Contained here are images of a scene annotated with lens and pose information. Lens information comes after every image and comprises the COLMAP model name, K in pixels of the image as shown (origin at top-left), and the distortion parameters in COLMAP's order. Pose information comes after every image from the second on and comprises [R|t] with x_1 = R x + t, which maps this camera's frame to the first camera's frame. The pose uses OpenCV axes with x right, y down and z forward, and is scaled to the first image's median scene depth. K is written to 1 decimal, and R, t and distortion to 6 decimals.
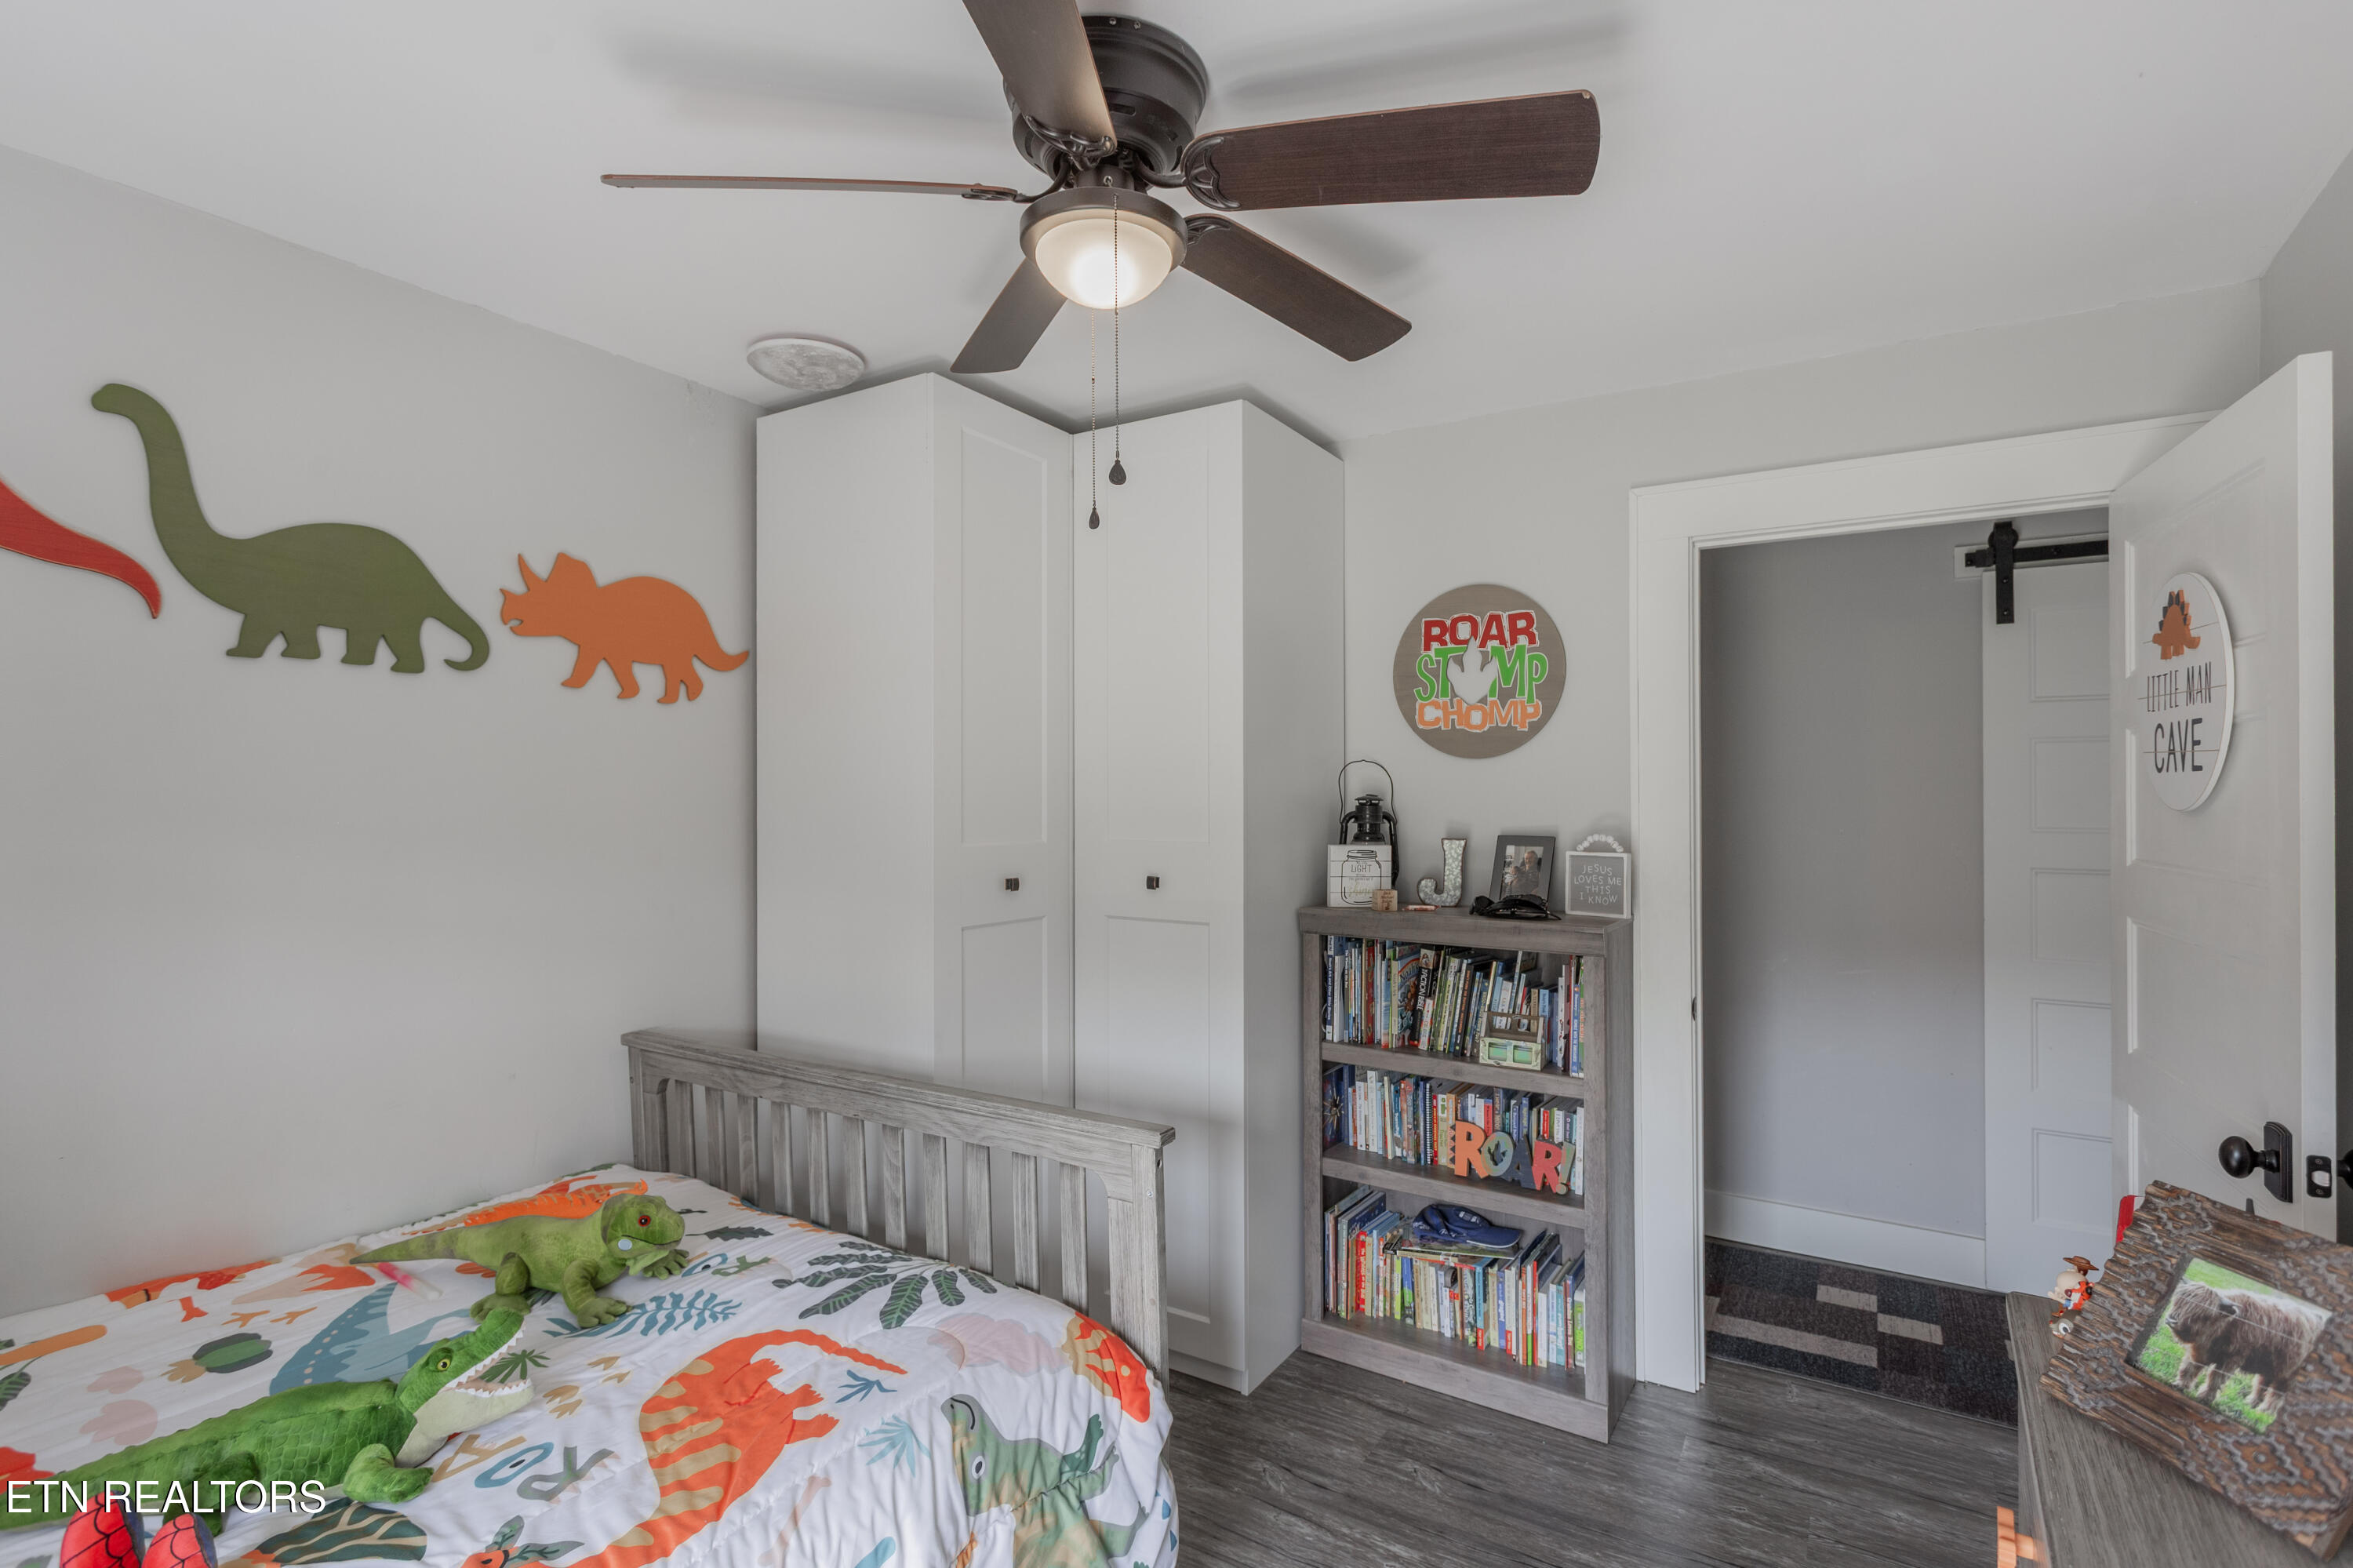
lens RADIAL K [[1120.3, 0, 1166.3], [0, 1120.3, 775.2], [0, 0, 1]] dist [0.002096, 0.000383]
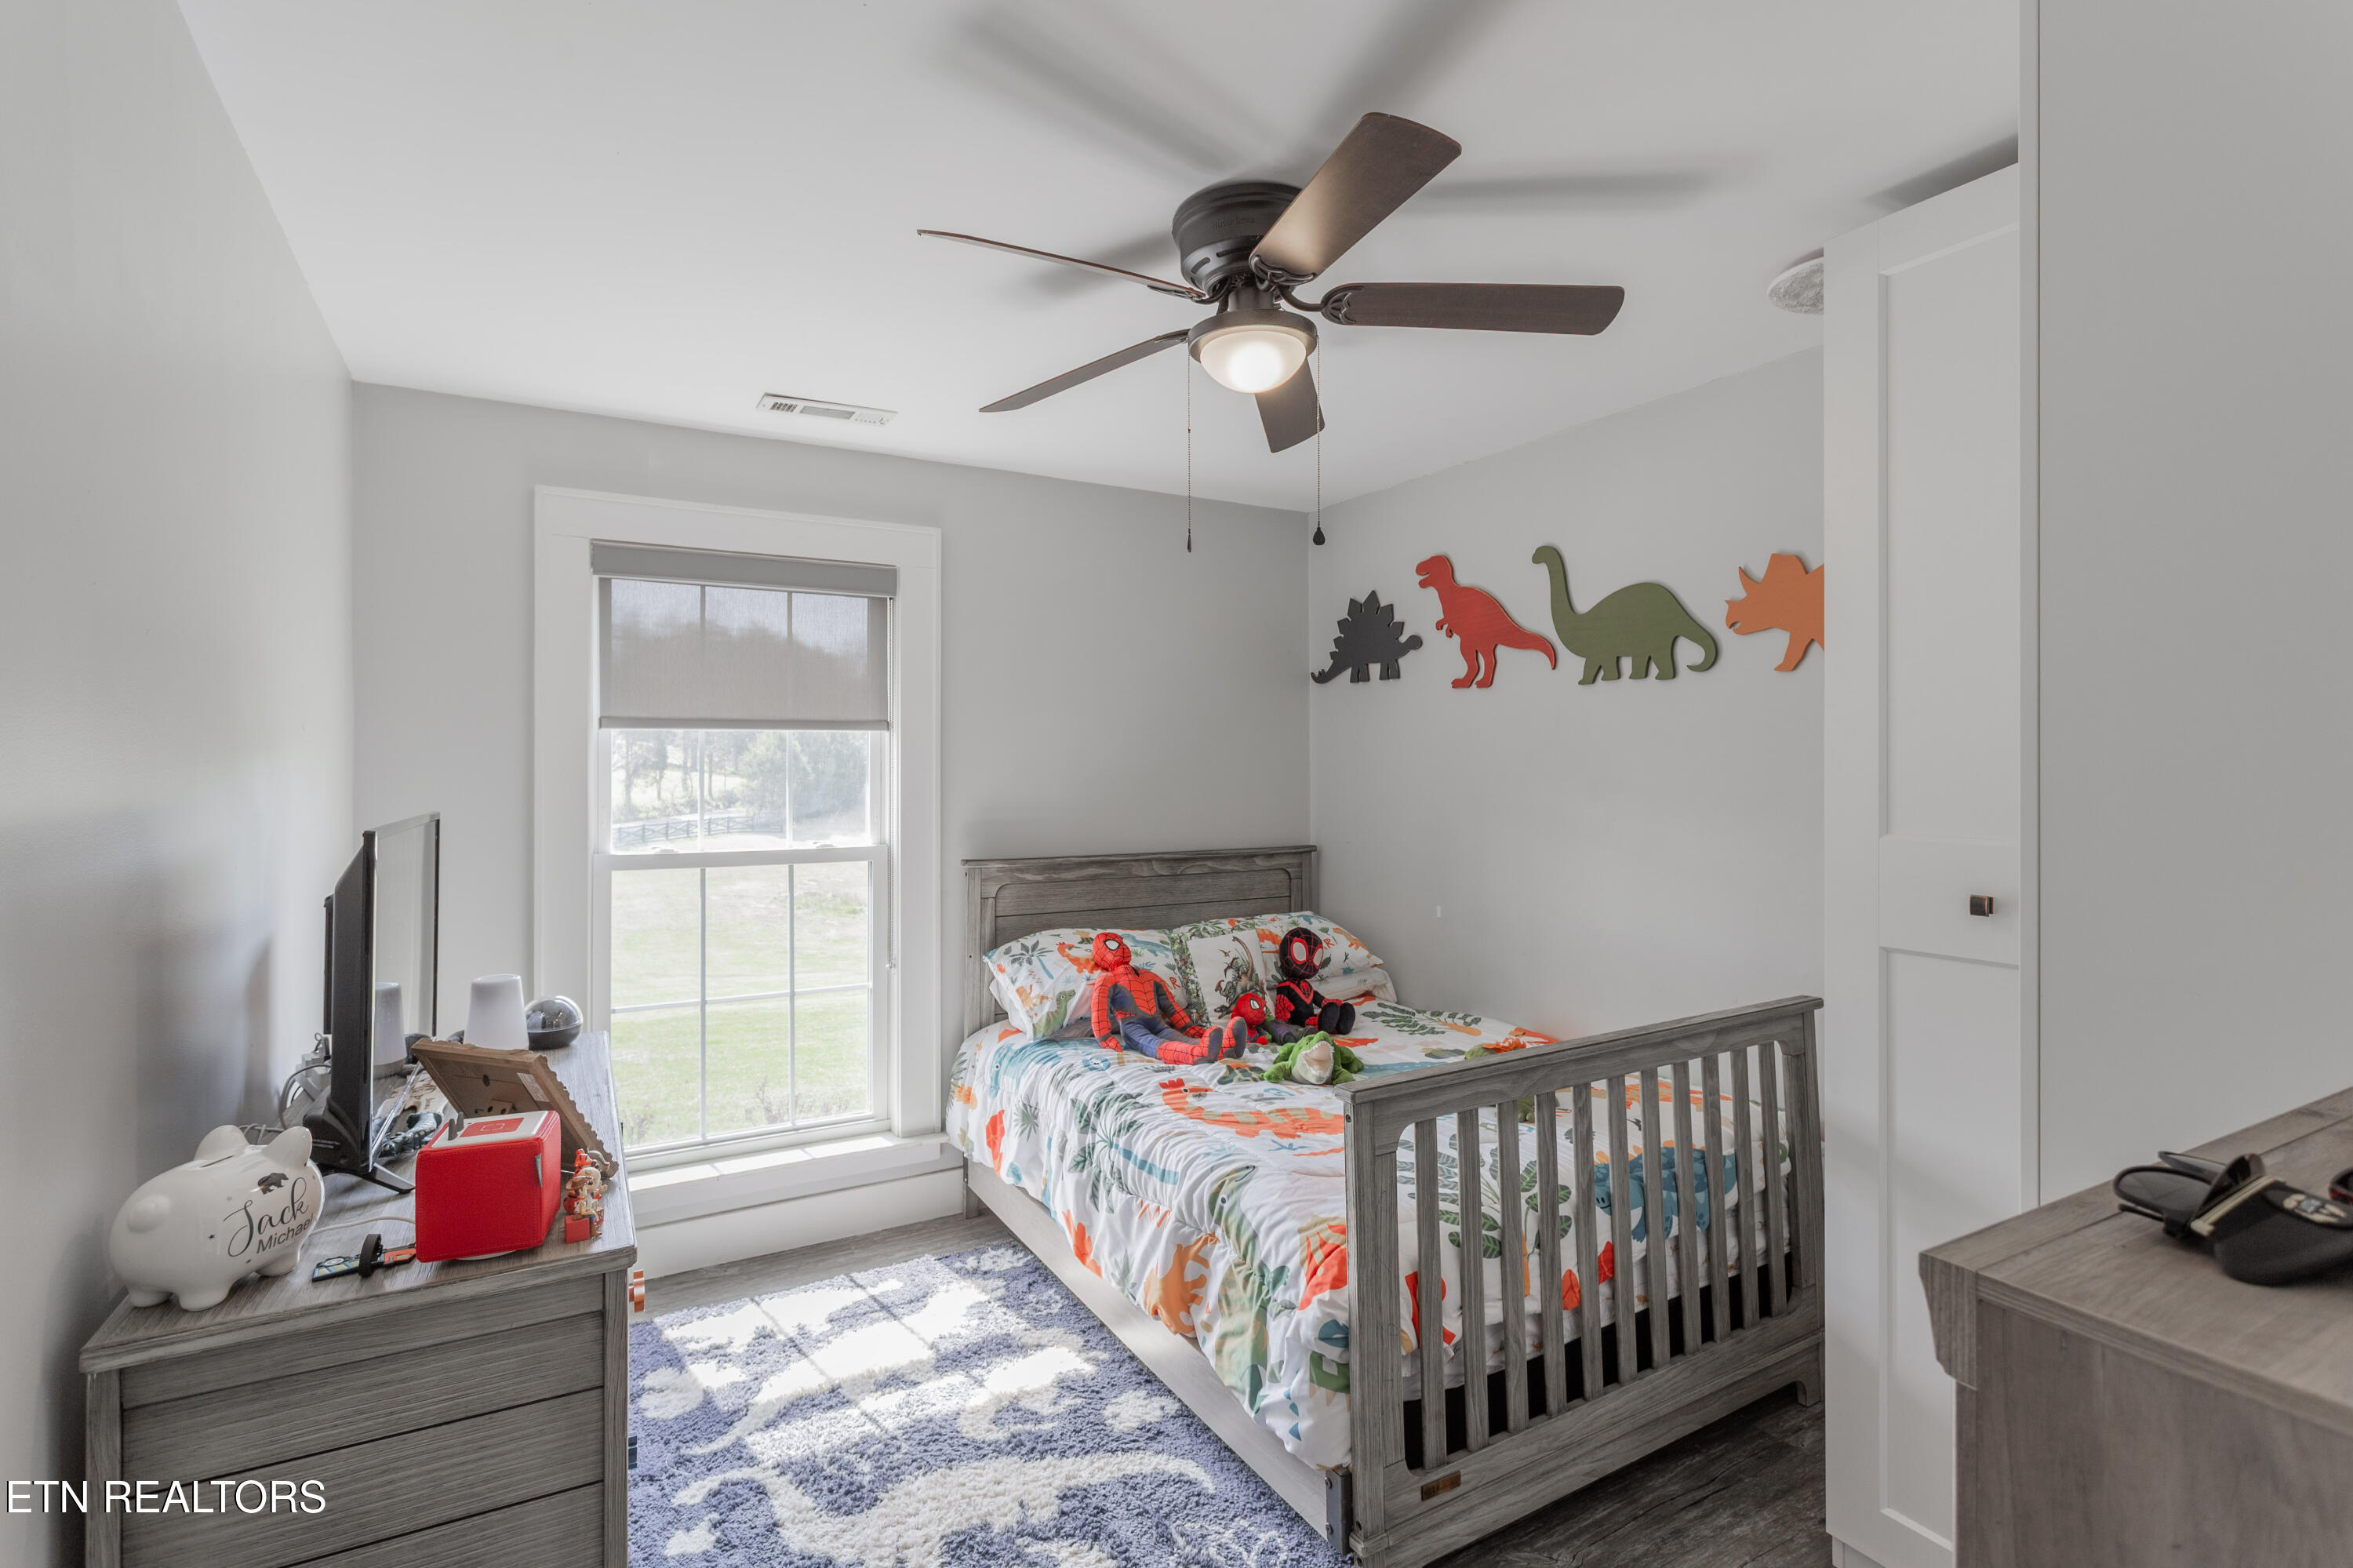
lens RADIAL K [[1120.3, 0, 1166.3], [0, 1120.3, 775.2], [0, 0, 1]] dist [0.002096, 0.000383]
pose [[-0.474374, -0.000055, -0.880323, 0.853743], [0.007415, 0.999964, -0.004058, 0.027045], [0.880292, -0.008453, -0.474357, 1.162092]]
